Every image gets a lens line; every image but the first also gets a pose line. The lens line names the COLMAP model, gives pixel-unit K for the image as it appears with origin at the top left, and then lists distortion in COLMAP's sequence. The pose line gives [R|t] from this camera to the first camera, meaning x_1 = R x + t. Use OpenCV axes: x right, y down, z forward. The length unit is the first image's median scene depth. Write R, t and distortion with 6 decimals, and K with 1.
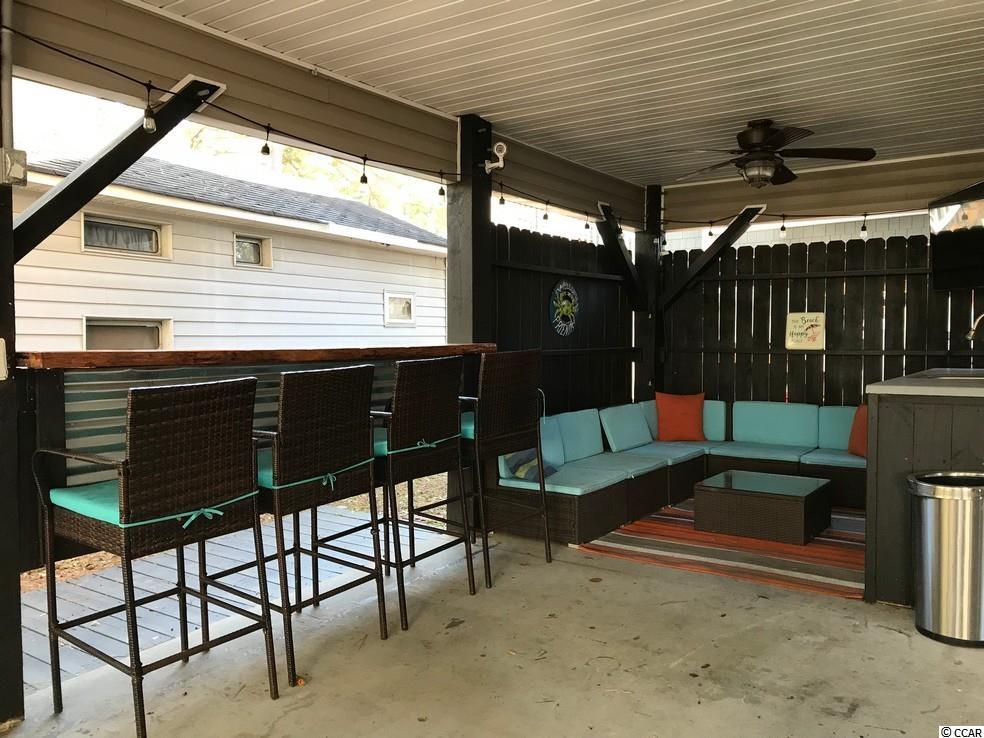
lens RADIAL K [[804.9, 0, 492.0], [0, 804.9, 369.0], [0, 0, 1]] dist [0.016360, 0.001106]
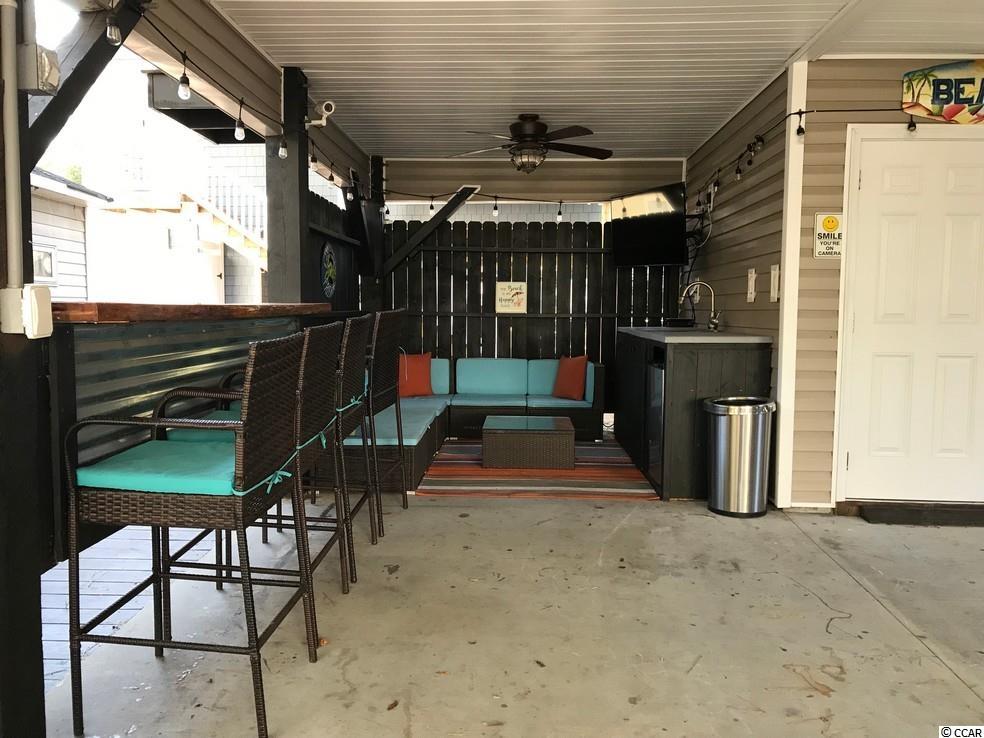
lens RADIAL K [[797.6, 0, 492.0], [0, 797.6, 369.0], [0, 0, 1]] dist [0.126739, -0.367718]
pose [[0.836456, -0.034575, 0.546943, -0.358640], [0.013453, 0.999003, 0.042577, 0.009688], [-0.547869, -0.028255, 0.836087, 0.045571]]
